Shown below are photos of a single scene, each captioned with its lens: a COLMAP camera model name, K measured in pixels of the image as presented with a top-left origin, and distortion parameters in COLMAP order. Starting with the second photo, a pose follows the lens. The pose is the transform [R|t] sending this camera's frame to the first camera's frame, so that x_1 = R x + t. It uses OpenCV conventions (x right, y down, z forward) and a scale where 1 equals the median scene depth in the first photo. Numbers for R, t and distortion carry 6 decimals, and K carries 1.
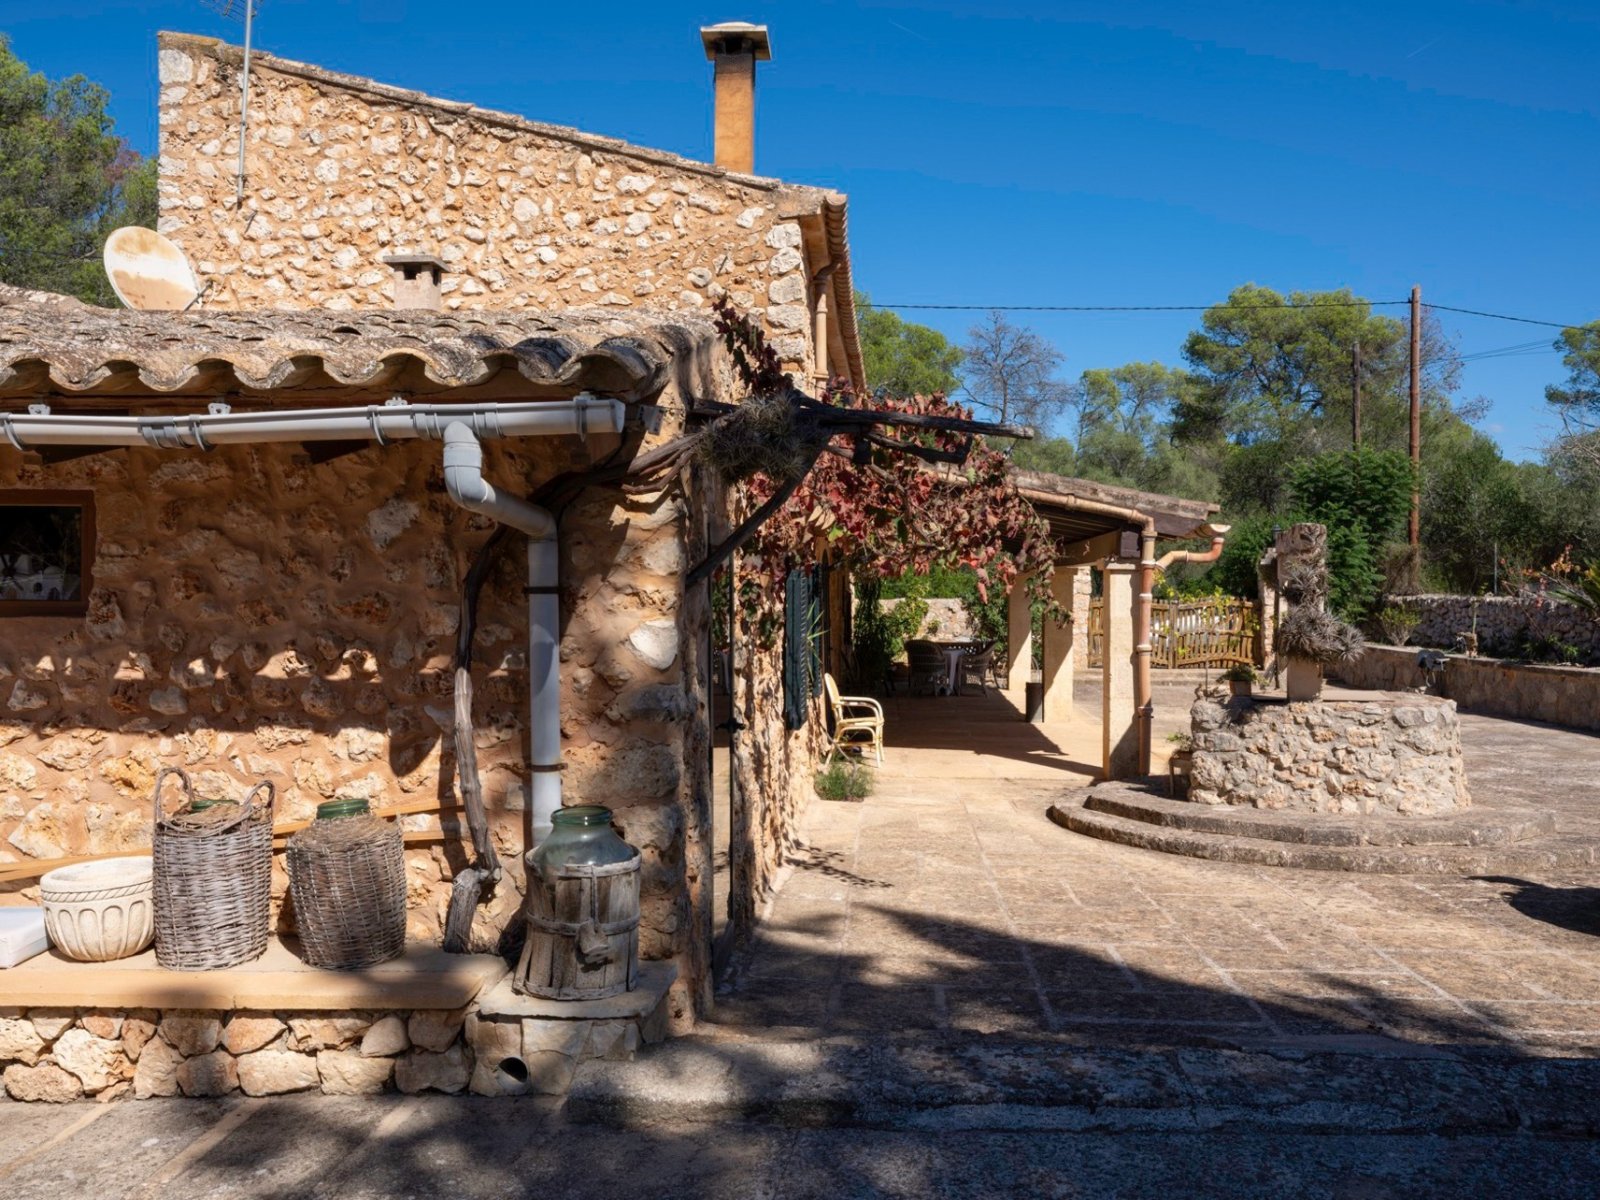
lens RADIAL K [[1337.9, 0, 800.3], [0, 1337.9, 589.0], [0, 0, 1]] dist [-0.004777, -0.003185]
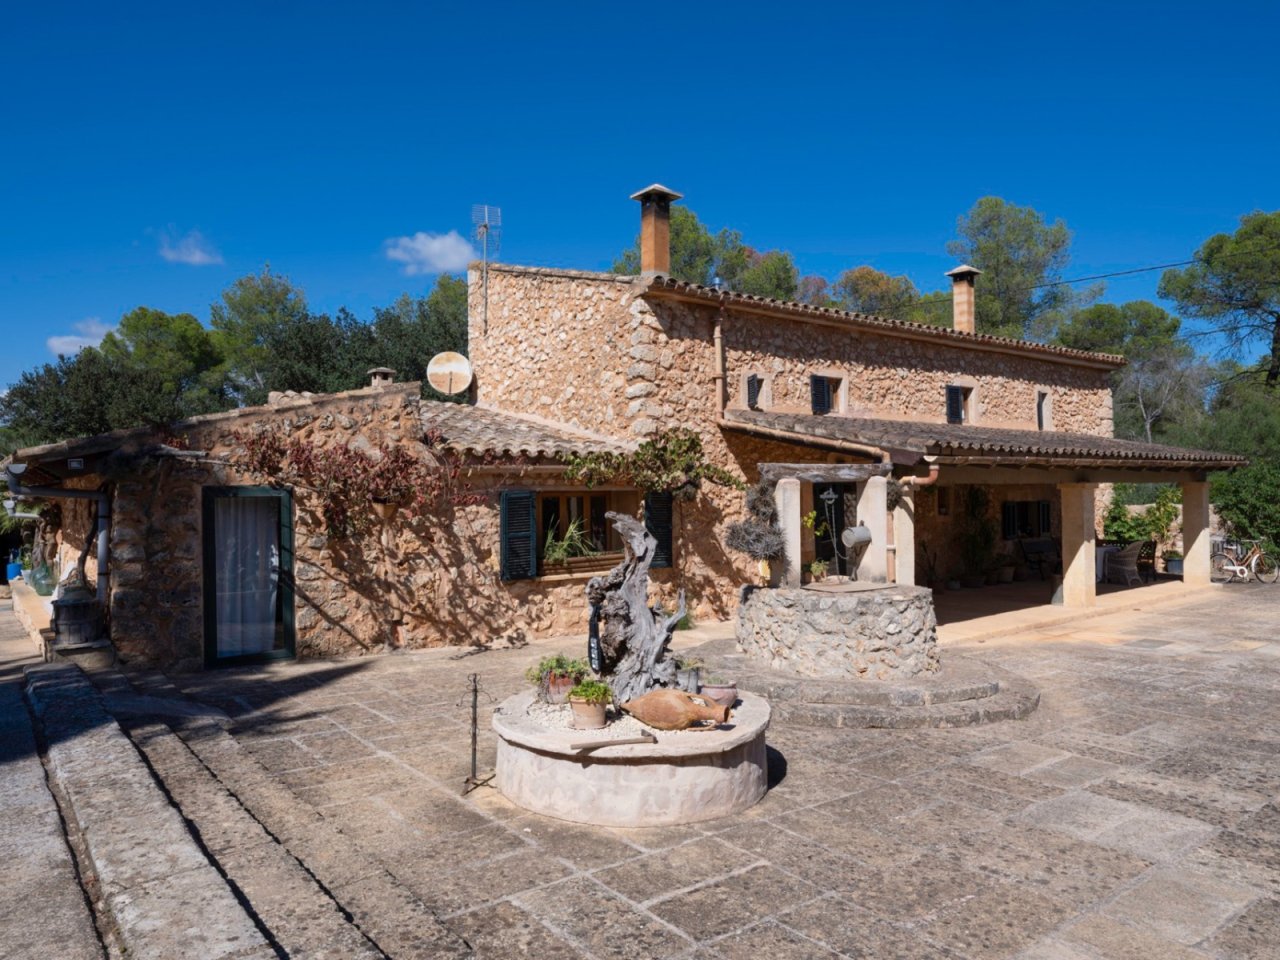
lens RADIAL K [[875.9, 0, 642.5], [0, 875.9, 481.1], [0, 0, 1]] dist [0.006343, 0.000603]
pose [[0.653727, -0.020872, -0.756443, 0.773567], [0.011408, 0.999778, -0.017727, -0.011085], [0.756644, 0.002959, 0.653820, 0.220233]]
